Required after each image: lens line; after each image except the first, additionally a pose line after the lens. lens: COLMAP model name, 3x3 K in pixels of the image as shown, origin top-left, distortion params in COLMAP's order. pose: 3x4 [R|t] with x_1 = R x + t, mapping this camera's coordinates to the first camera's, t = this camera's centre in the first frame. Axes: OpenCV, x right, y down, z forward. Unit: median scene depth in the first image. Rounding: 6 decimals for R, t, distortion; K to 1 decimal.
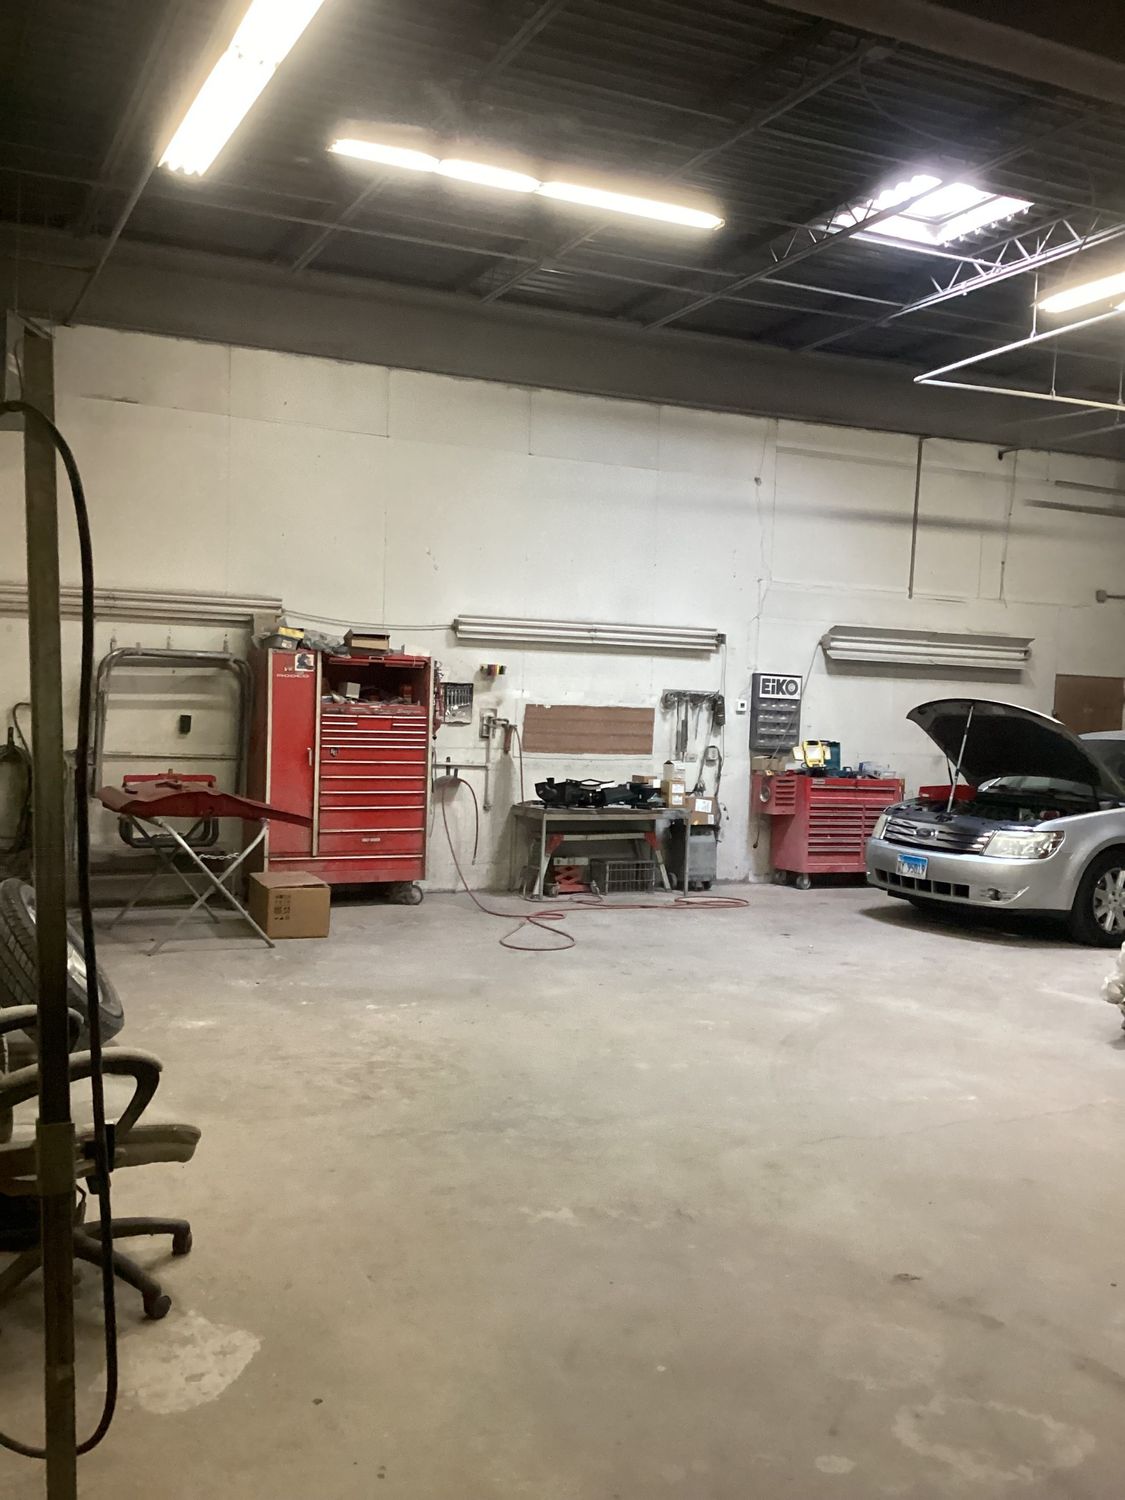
lens RADIAL K [[1361.8, 0, 562.5], [0, 1361.8, 750.0], [0, 0, 1]] dist [0.142075, -0.274330]
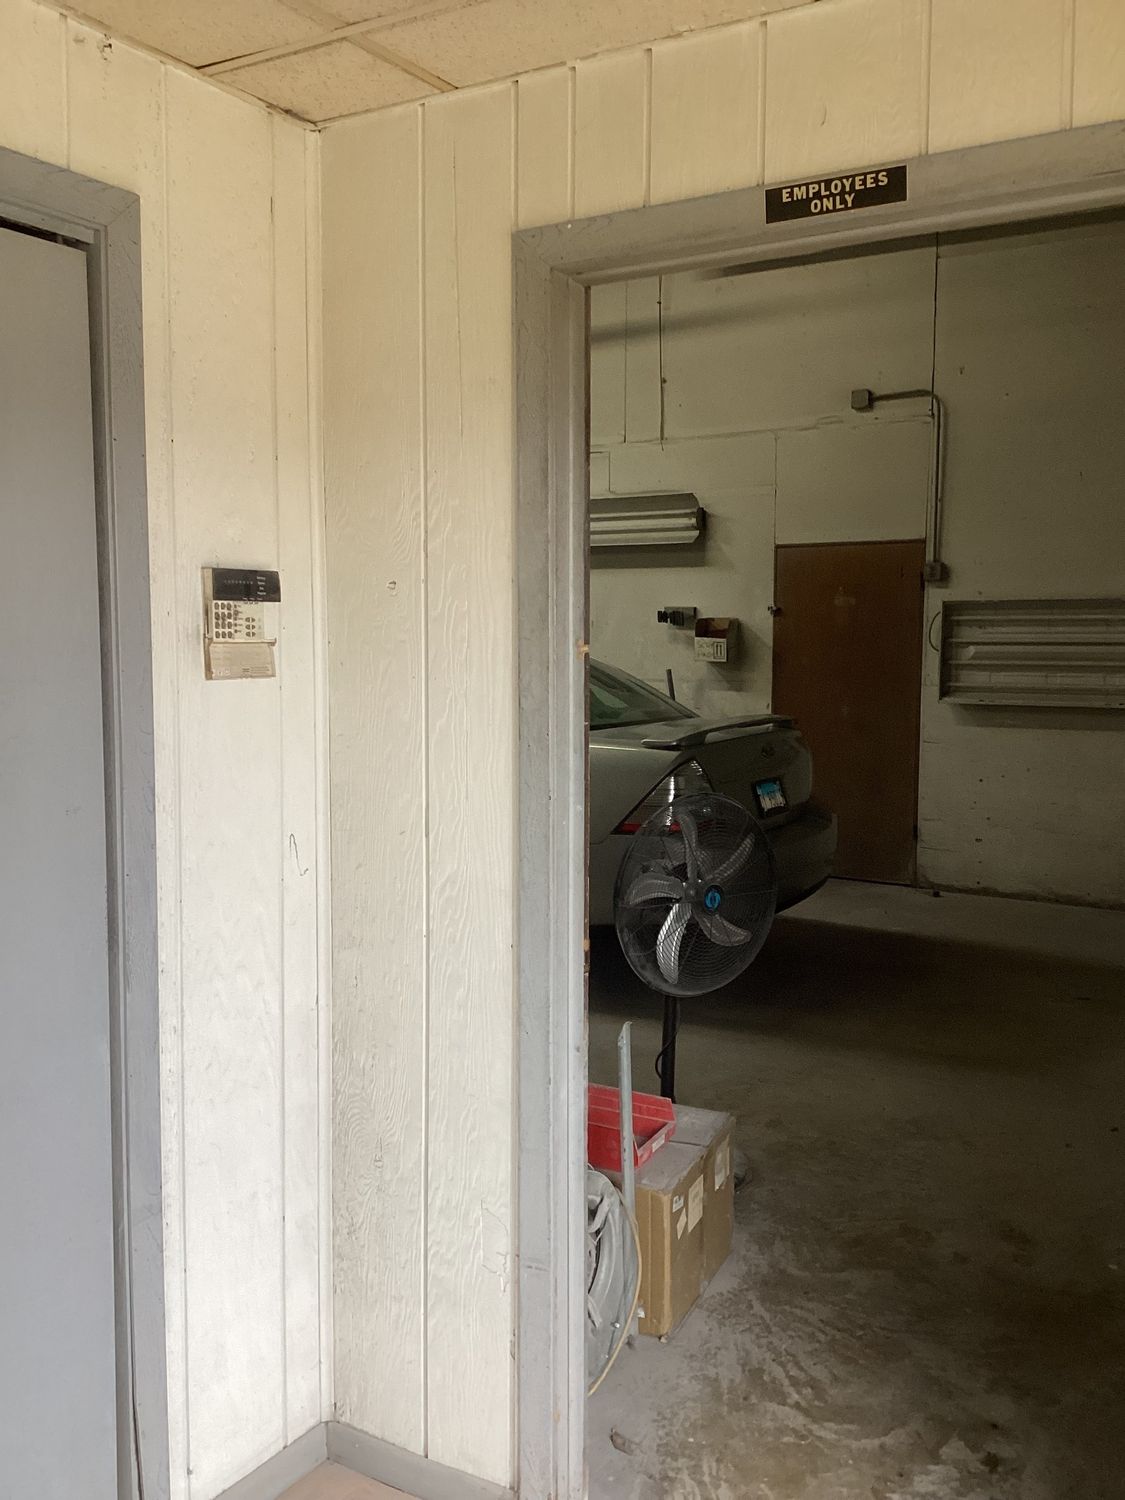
lens RADIAL K [[1378.7, 0, 562.5], [0, 1378.7, 750.0], [0, 0, 1]] dist [0.152379, -0.263083]
pose [[0.547291, 0.044887, -0.835738, 0.830007], [-0.005618, 0.998735, 0.049962, 0.005782], [0.836924, -0.022649, 0.546851, 0.589451]]
